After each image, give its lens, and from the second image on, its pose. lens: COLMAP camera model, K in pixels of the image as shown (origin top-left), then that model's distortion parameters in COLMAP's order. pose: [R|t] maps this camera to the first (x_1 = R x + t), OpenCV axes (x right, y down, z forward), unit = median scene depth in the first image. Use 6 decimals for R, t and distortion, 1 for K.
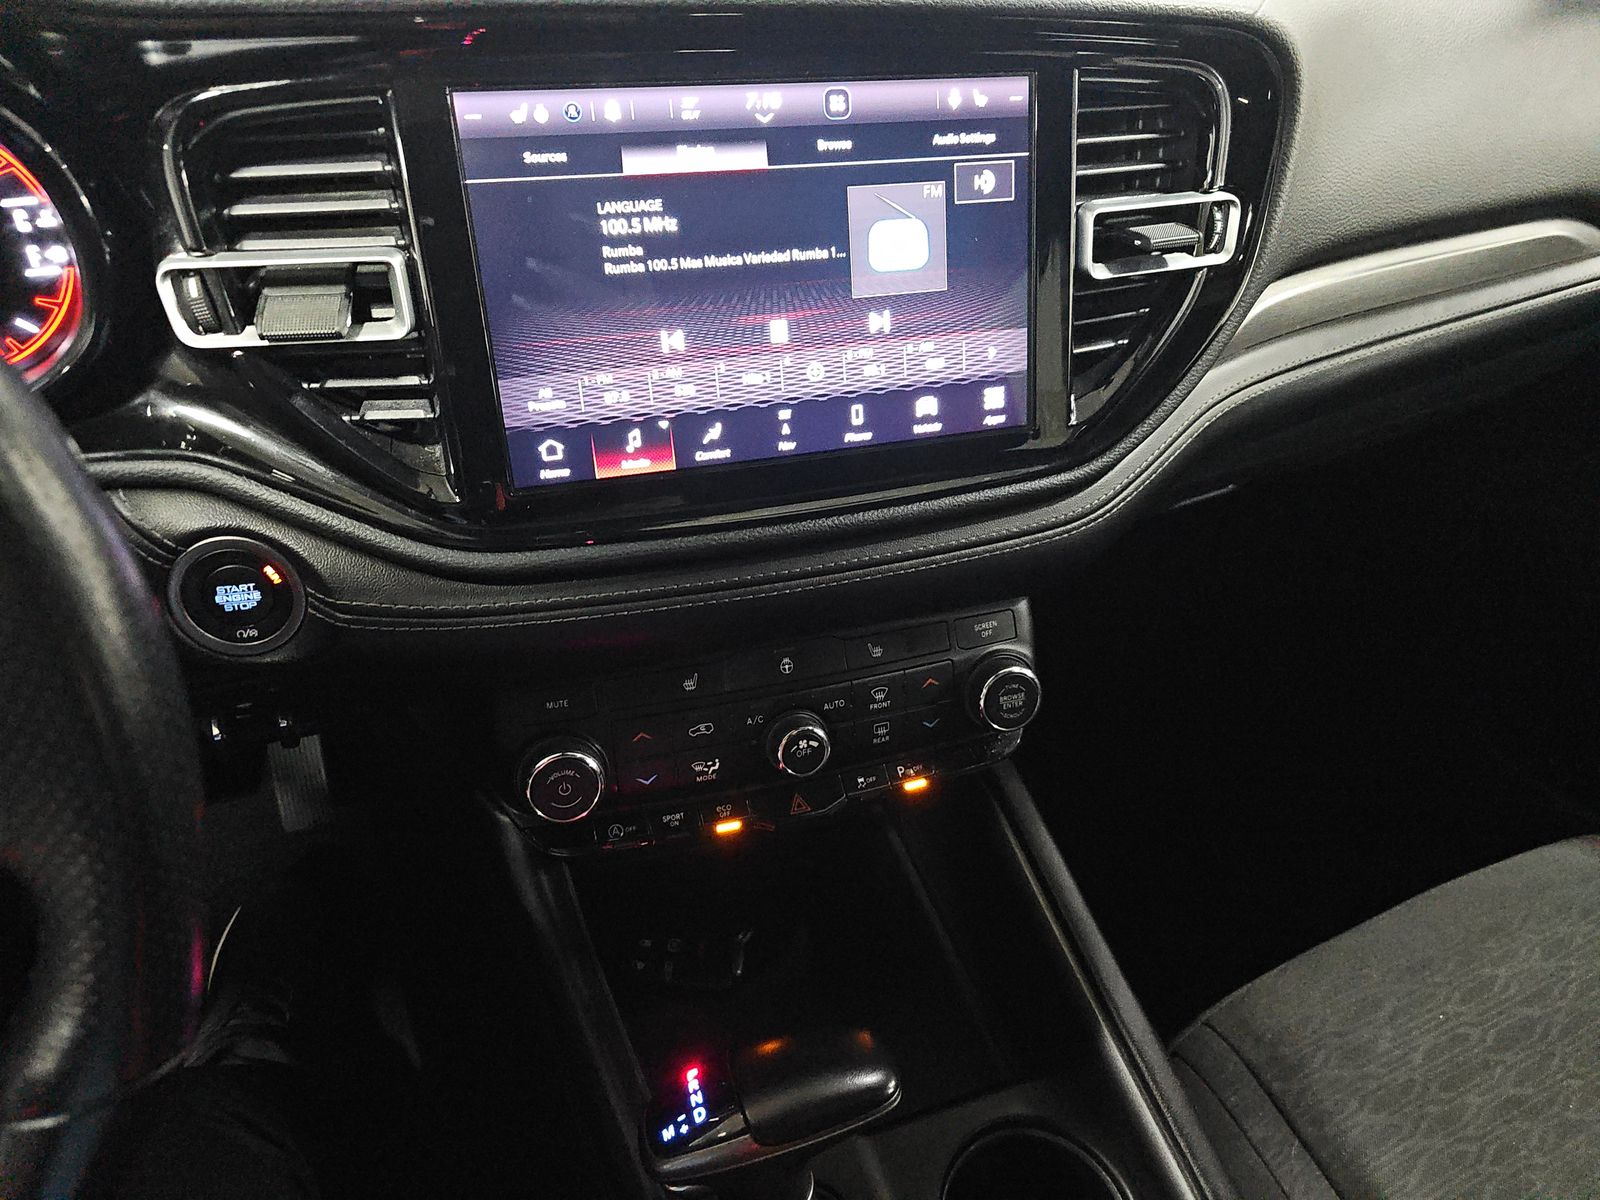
lens RADIAL K [[1041.5, 0, 800.0], [0, 1041.5, 600.0], [0, 0, 1]] dist [0.006512, -0.024409]
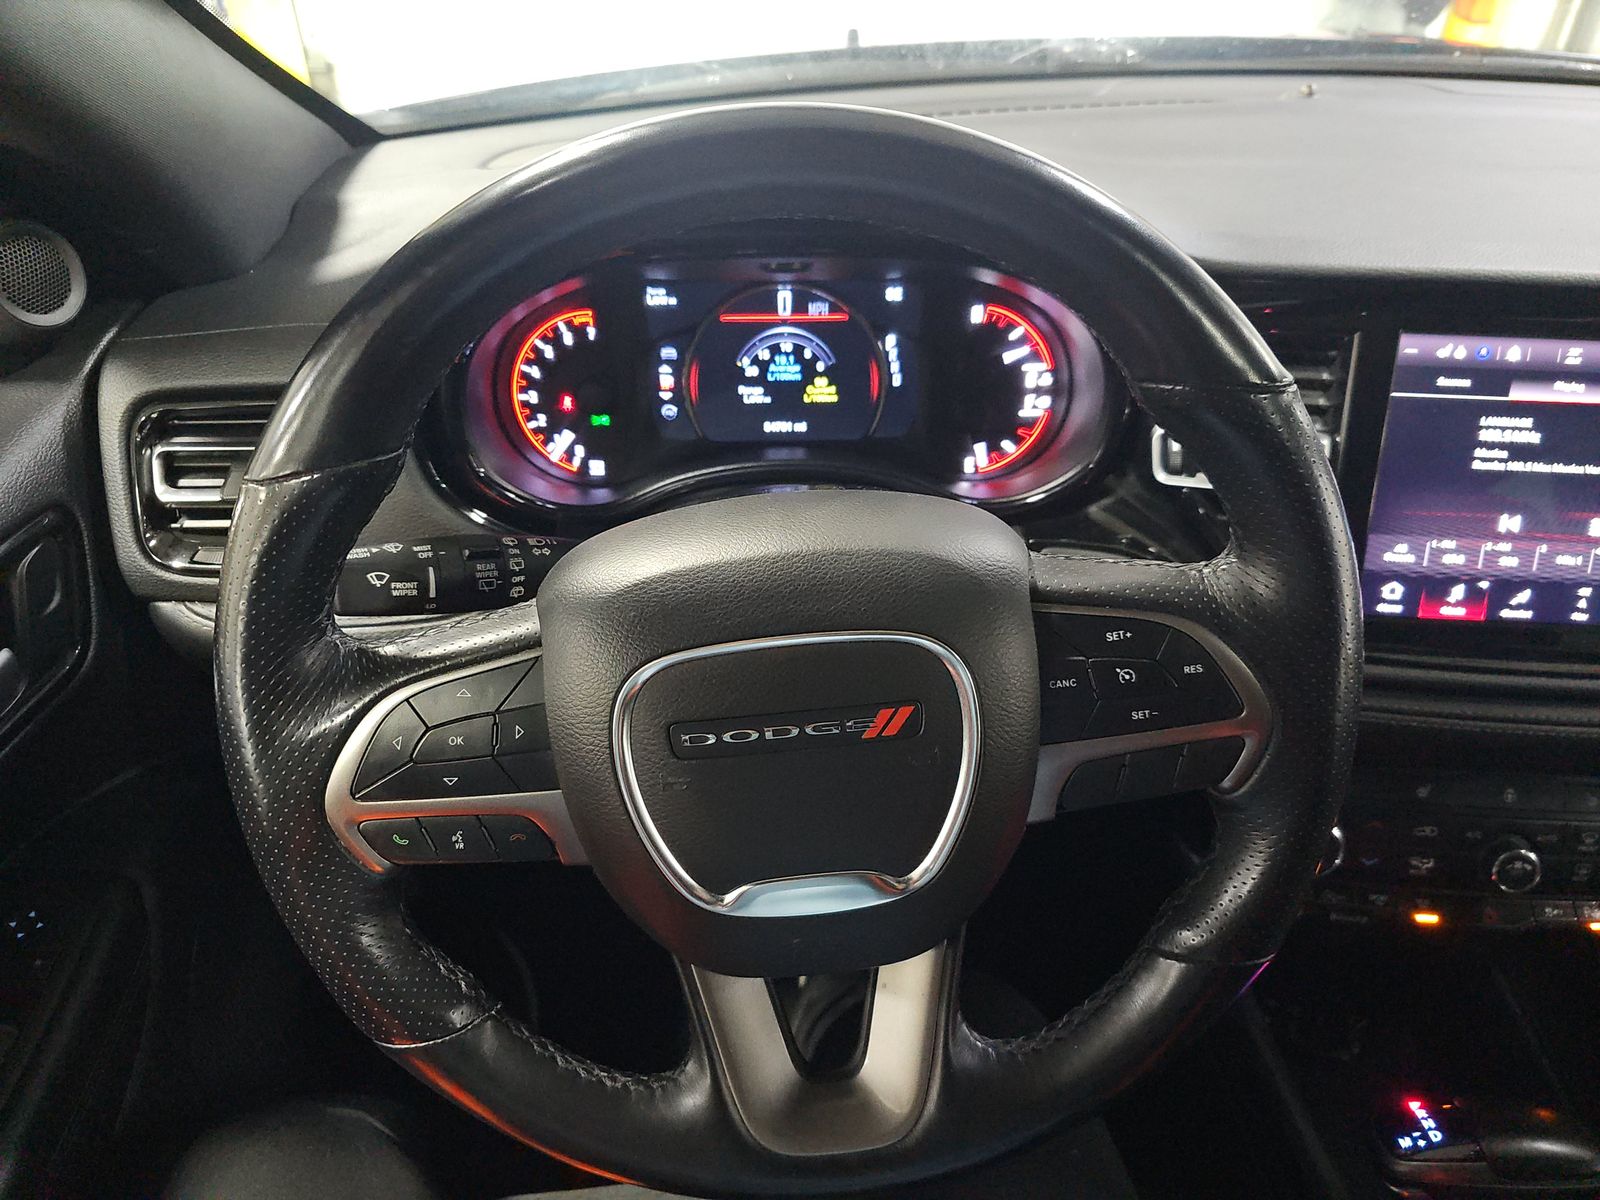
lens RADIAL K [[1041.5, 0, 800.0], [0, 1041.5, 600.0], [0, 0, 1]] dist [0.006512, -0.024409]
pose [[0.925896, 0.173978, -0.335332, -0.492949], [-0.203834, 0.977419, -0.055706, 0.093832], [0.318068, 0.119930, 0.940452, -0.473443]]
